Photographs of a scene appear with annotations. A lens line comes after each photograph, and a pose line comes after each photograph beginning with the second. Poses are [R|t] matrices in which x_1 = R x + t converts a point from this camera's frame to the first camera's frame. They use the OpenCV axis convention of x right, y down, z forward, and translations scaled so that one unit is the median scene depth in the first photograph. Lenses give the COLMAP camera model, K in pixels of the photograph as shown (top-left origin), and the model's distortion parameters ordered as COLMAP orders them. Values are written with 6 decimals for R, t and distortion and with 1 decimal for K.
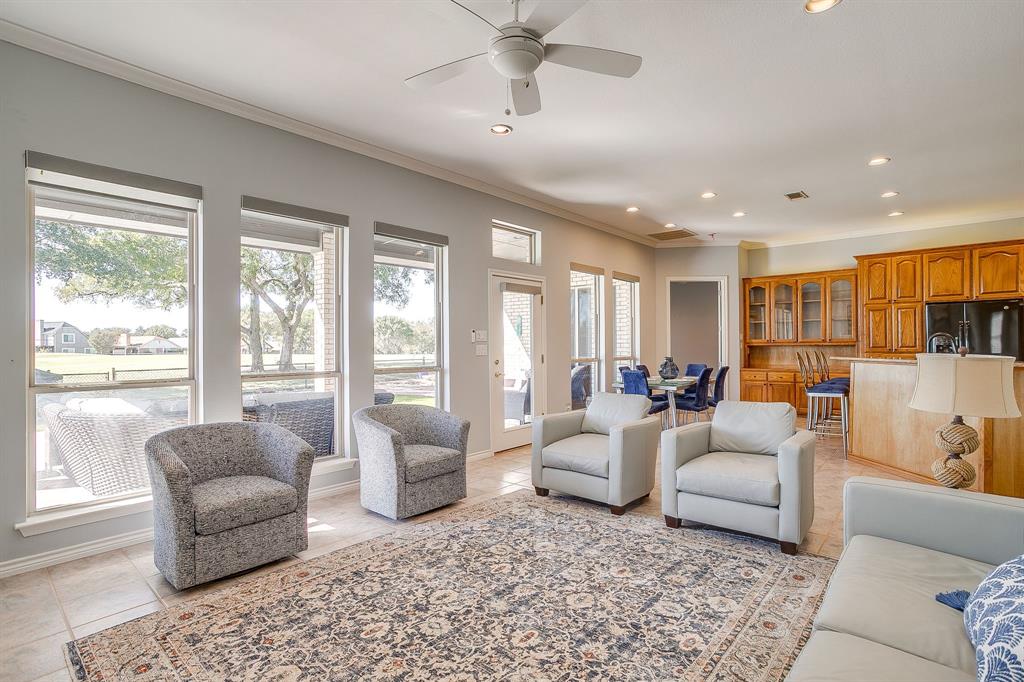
lens RADIAL K [[485.5, 0, 509.9], [0, 485.5, 346.0], [0, 0, 1]] dist [-0.035055, 0.000624]
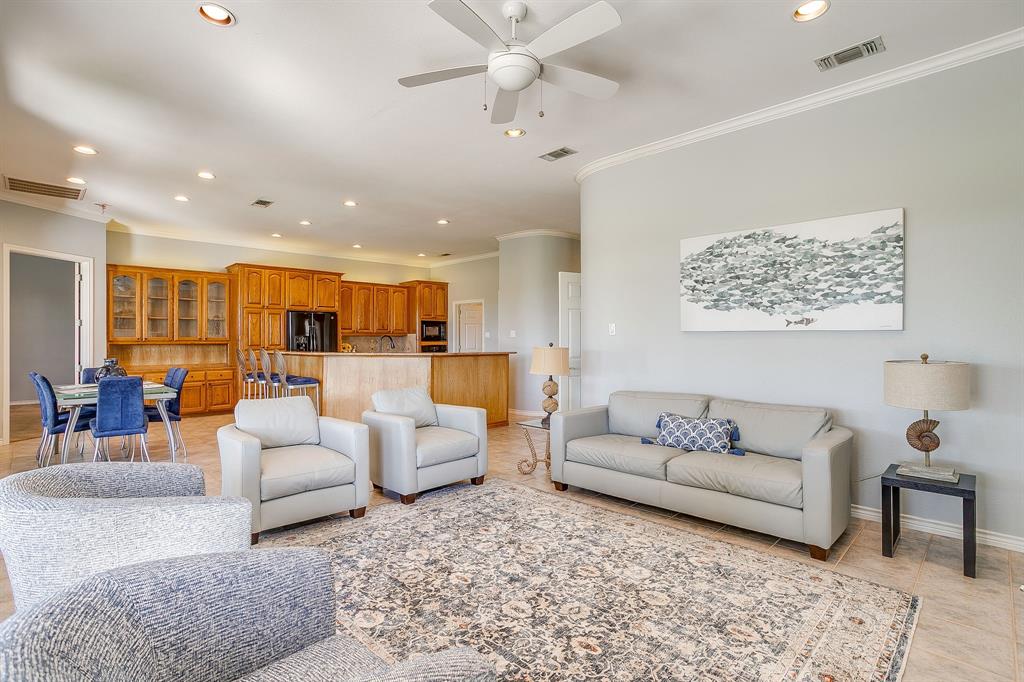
lens RADIAL K [[485.5, 0, 508.8], [0, 485.5, 338.0], [0, 0, 1]] dist [-0.035055, 0.000624]
pose [[0.088997, 0.016270, 0.995899, -0.870276], [0.001777, 0.999862, -0.016493, 0.010947], [-0.996030, 0.003237, 0.088955, 0.757163]]
